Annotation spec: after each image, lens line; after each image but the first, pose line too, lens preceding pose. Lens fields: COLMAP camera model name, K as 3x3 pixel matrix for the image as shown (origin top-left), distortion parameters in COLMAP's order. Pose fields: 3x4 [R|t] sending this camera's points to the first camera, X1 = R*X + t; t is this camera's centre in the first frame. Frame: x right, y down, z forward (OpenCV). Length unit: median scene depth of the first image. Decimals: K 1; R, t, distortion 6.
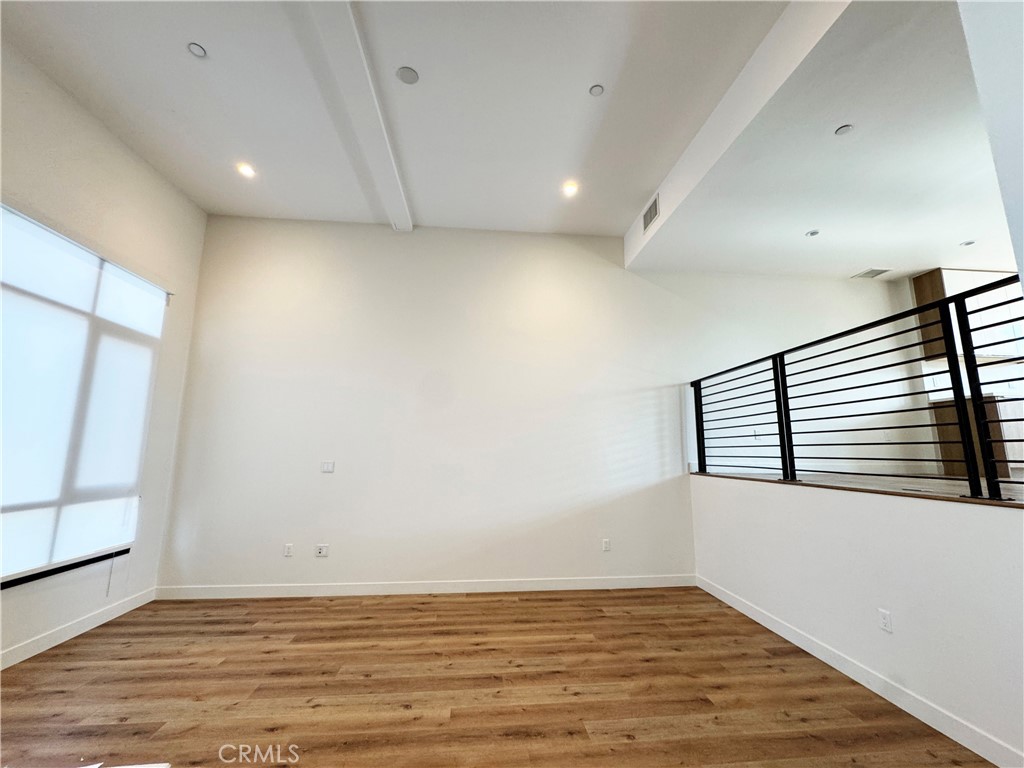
lens RADIAL K [[412.9, 0, 513.8], [0, 412.9, 382.2], [0, 0, 1]] dist [-0.003615, 0.000148]
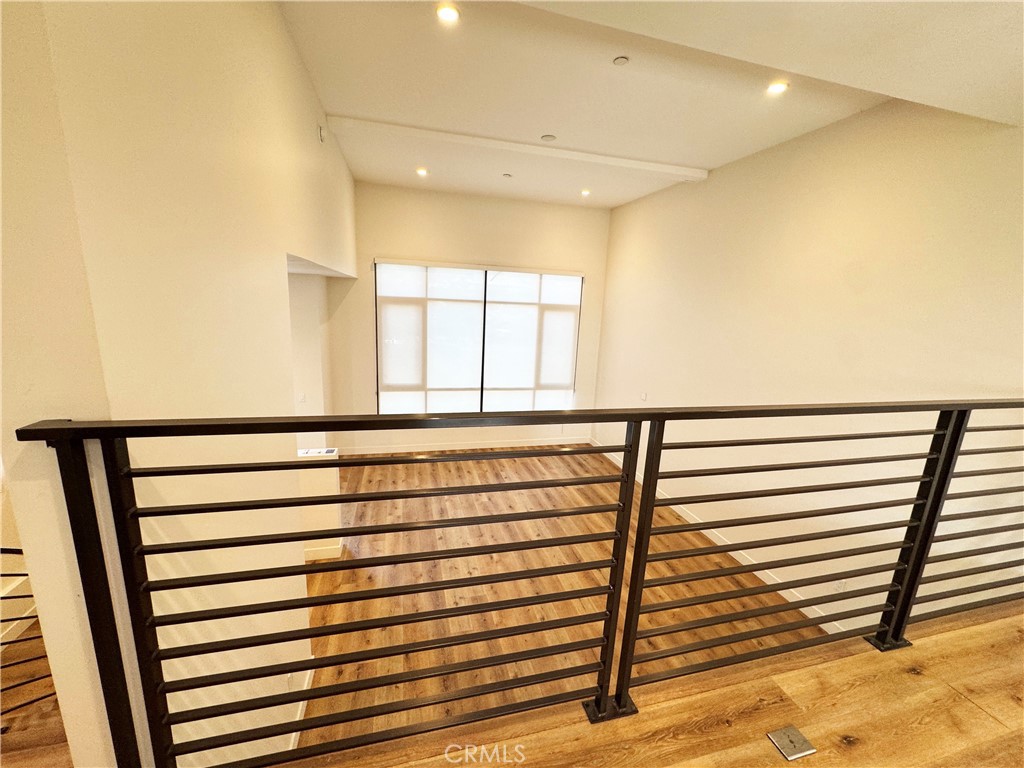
lens RADIAL K [[412.9, 0, 511.2], [0, 412.9, 388.6], [0, 0, 1]] dist [-0.003615, 0.000148]
pose [[0.160707, 0.216686, -0.962923, 1.051414], [0.112950, 0.965157, 0.236040, -0.255527], [0.980518, -0.146696, 0.130632, 0.529241]]
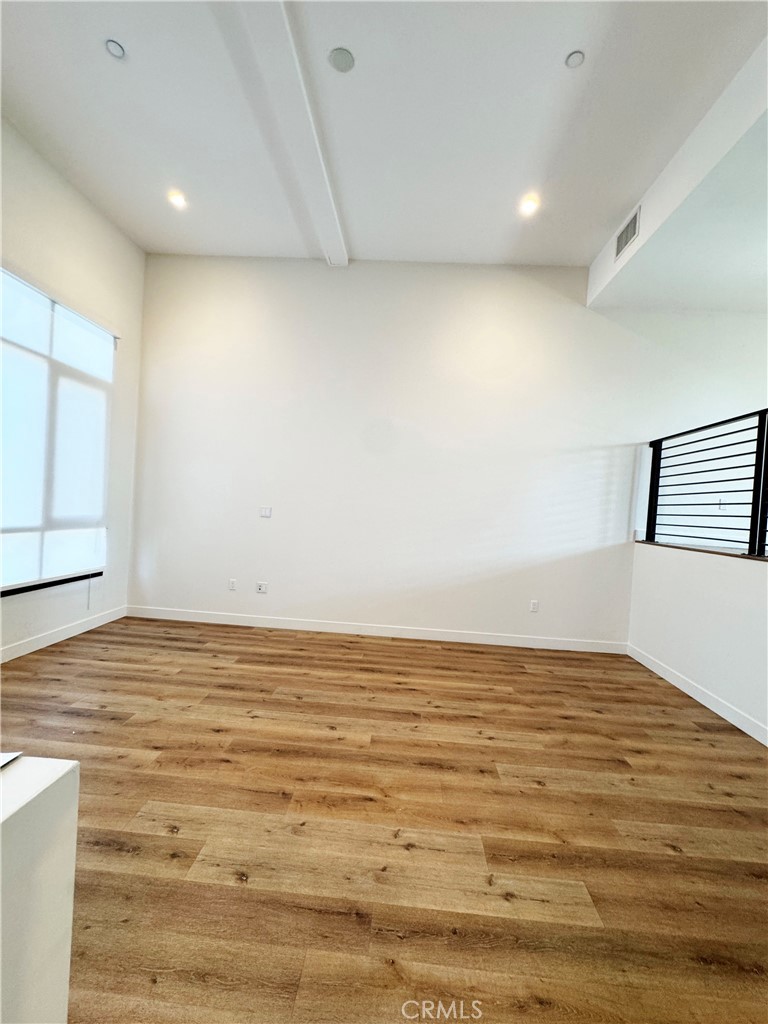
lens RADIAL K [[412.9, 0, 387.2], [0, 412.9, 512.2], [0, 0, 1]] dist [-0.003615, 0.000148]
pose [[0.987958, 0.057207, -0.143761, 0.008055], [-0.031422, 0.983959, 0.175607, 0.015575], [0.151501, -0.168975, 0.973907, 0.032579]]
